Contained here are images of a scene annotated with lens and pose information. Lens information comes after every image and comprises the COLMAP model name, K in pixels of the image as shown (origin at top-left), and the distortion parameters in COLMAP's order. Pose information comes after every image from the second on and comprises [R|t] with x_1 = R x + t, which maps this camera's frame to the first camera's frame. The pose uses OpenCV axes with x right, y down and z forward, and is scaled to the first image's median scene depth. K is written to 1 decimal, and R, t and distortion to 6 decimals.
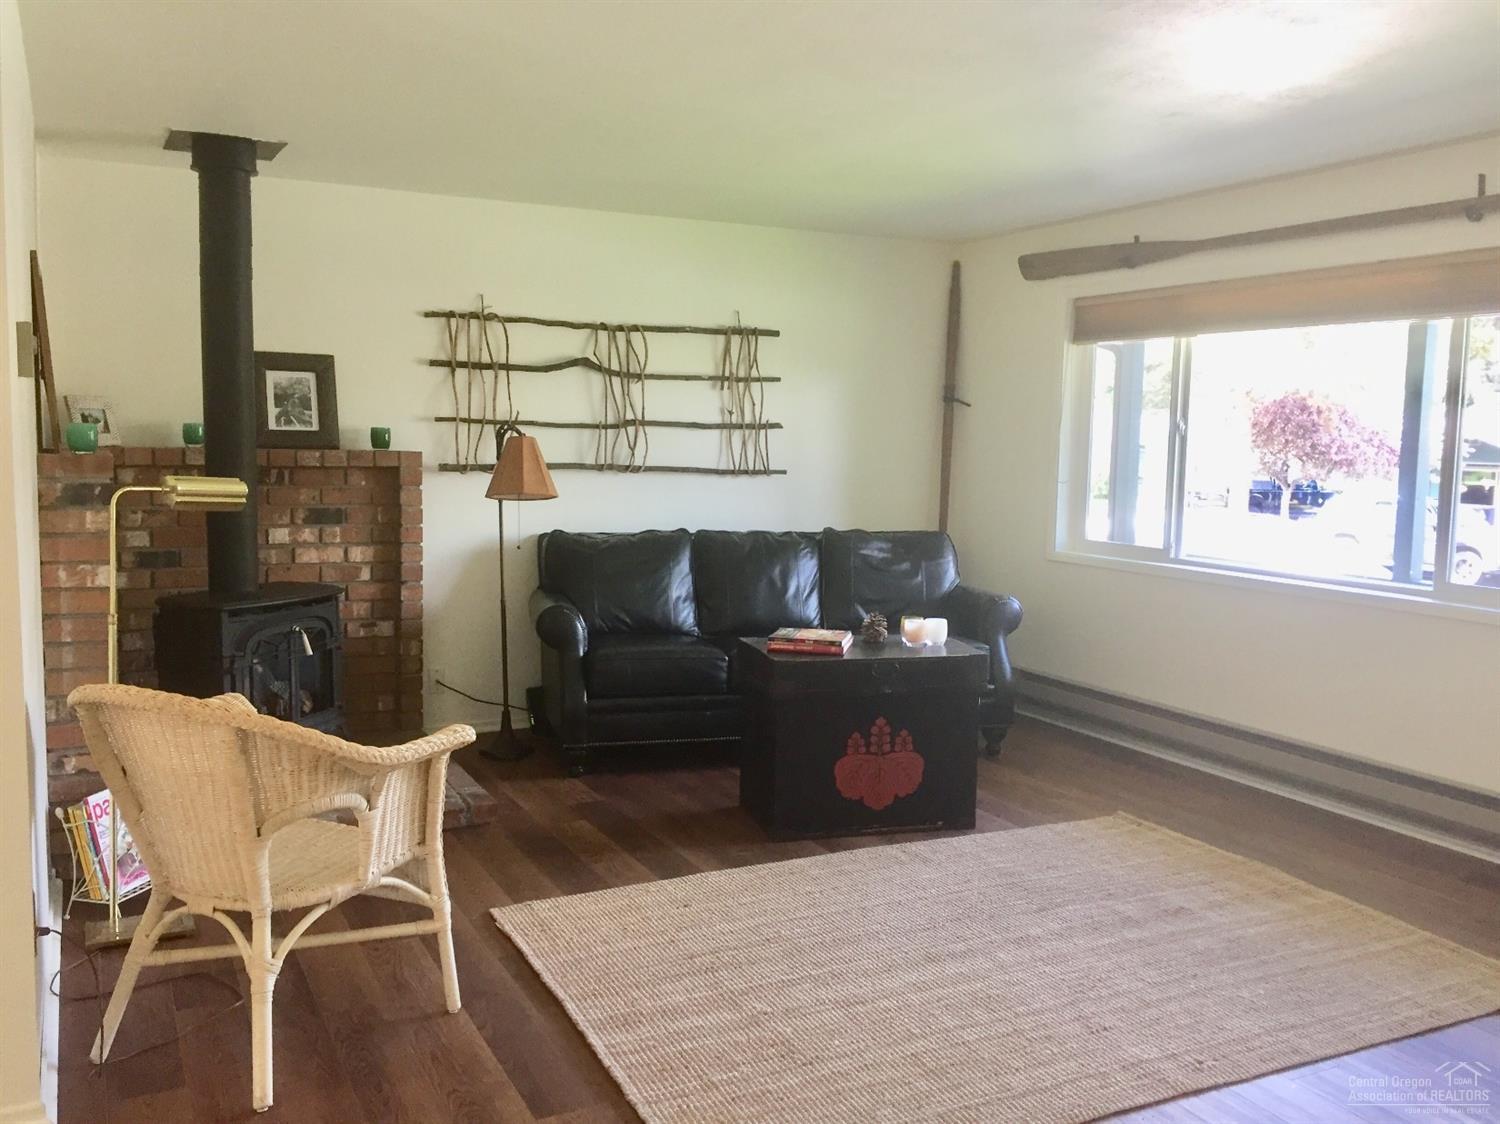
lens RADIAL K [[1280.9, 0, 752.1], [0, 1280.9, 560.3], [0, 0, 1]] dist [0.048736, -0.061010]
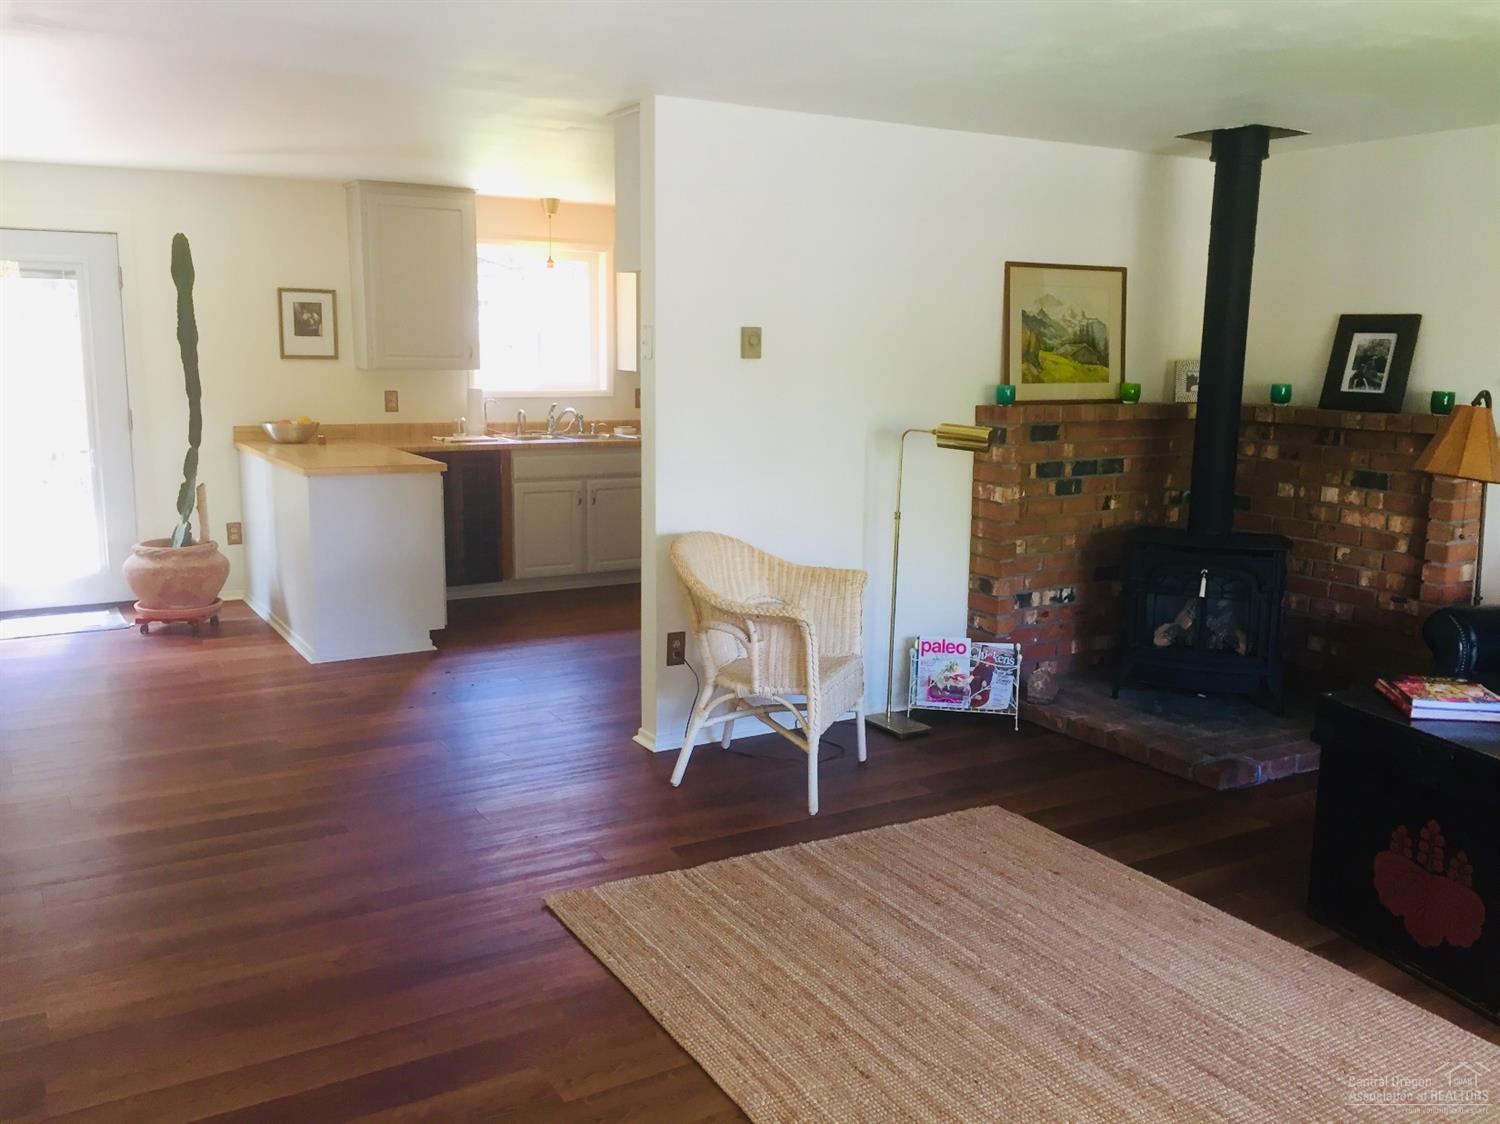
lens RADIAL K [[1280.9, 0, 755.6], [0, 1280.9, 569.5], [0, 0, 1]] dist [0.048736, -0.061010]
pose [[0.051583, 0.158540, -0.986004, 0.636159], [-0.112318, 0.981975, 0.152016, -0.065479], [0.992332, 0.102905, 0.068461, 0.477671]]
